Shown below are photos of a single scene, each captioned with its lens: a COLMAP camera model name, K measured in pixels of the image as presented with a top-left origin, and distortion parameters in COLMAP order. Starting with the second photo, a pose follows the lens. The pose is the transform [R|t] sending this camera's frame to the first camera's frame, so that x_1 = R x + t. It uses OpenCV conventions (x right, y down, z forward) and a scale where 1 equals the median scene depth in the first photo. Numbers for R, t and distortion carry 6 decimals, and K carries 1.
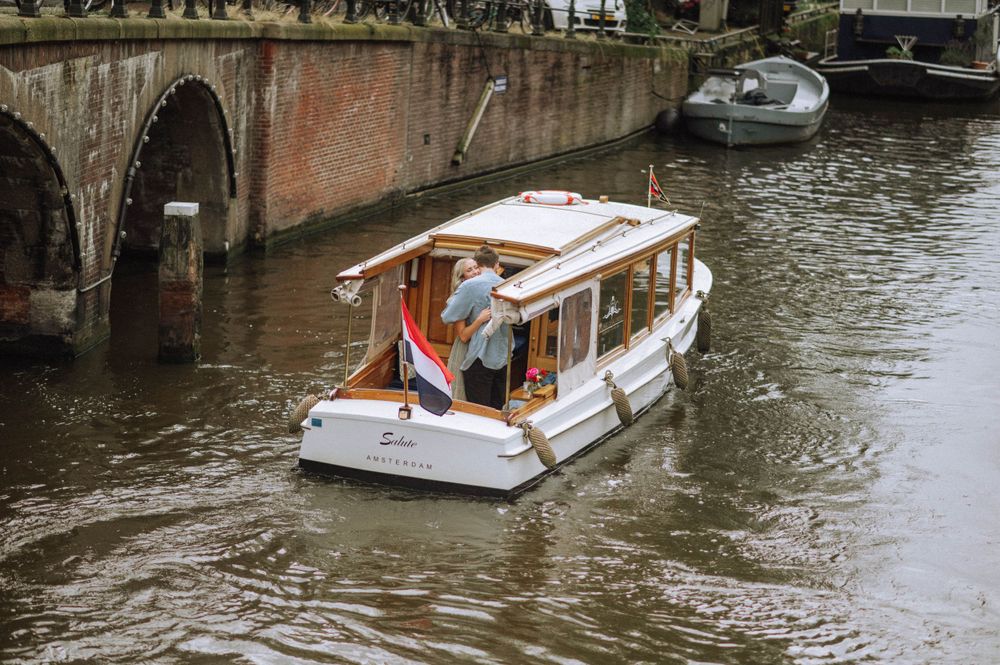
lens RADIAL K [[2446.9, 0, 499.1], [0, 2446.9, 330.8], [0, 0, 1]] dist [0.001390, 0.000000]
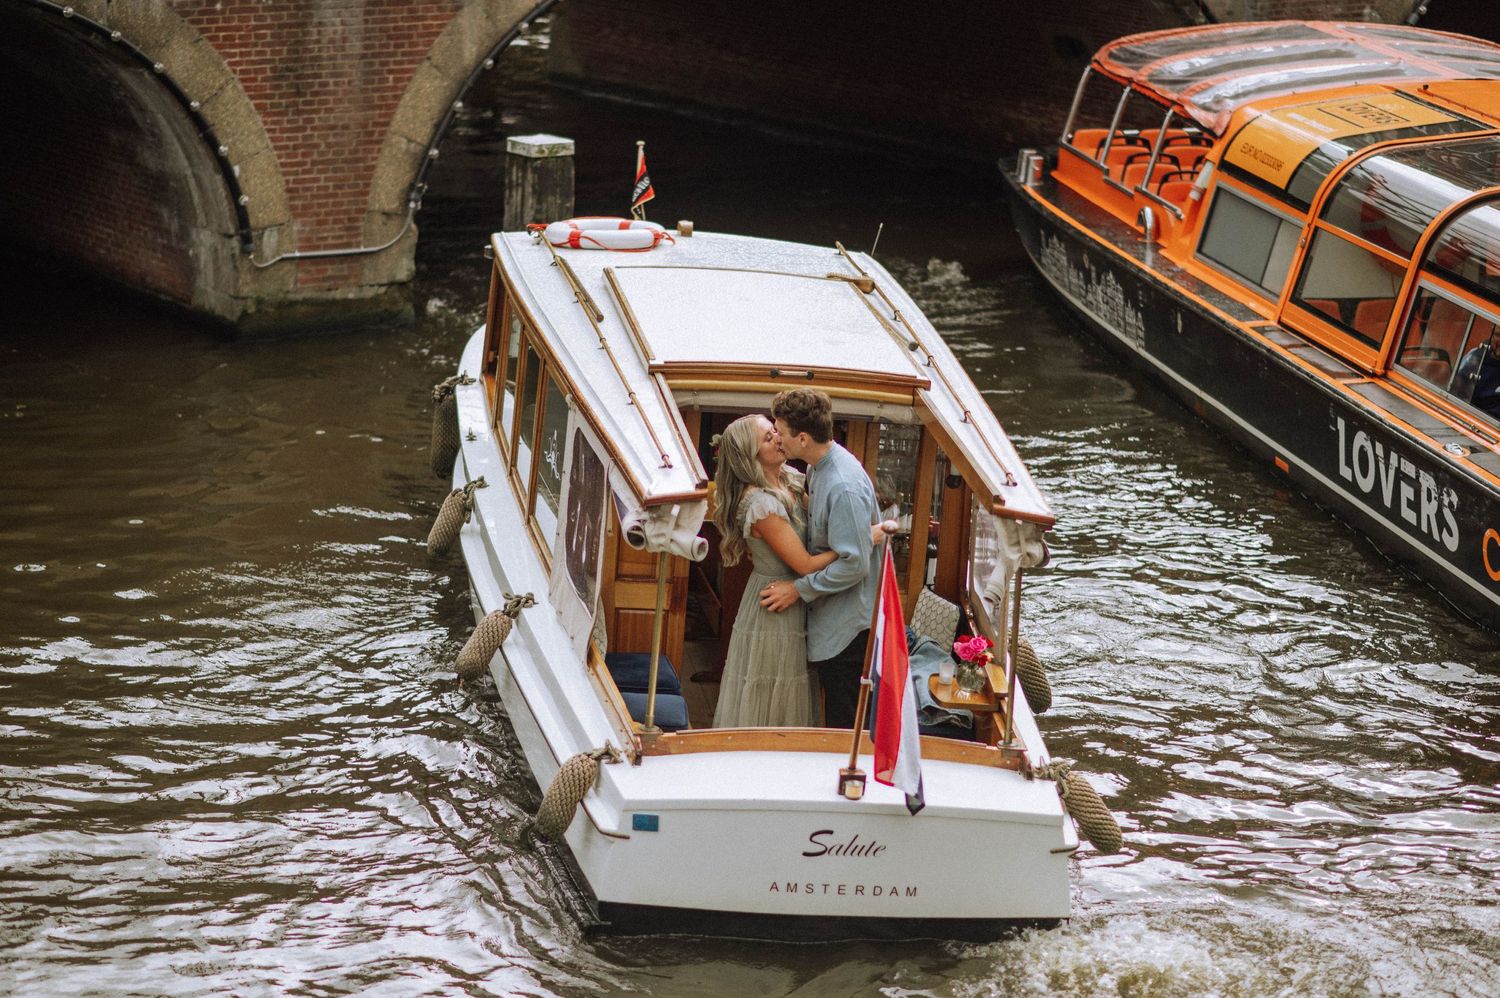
lens RADIAL K [[3670.4, 0, 753.0], [0, 3670.4, 510.7], [0, 0, 1]] dist [0.001390, 0.000000]
pose [[0.916340, -0.098267, 0.388156, -0.313212], [0.068039, 0.993533, 0.090905, -0.080570], [-0.394579, -0.056891, 0.917099, 0.362576]]
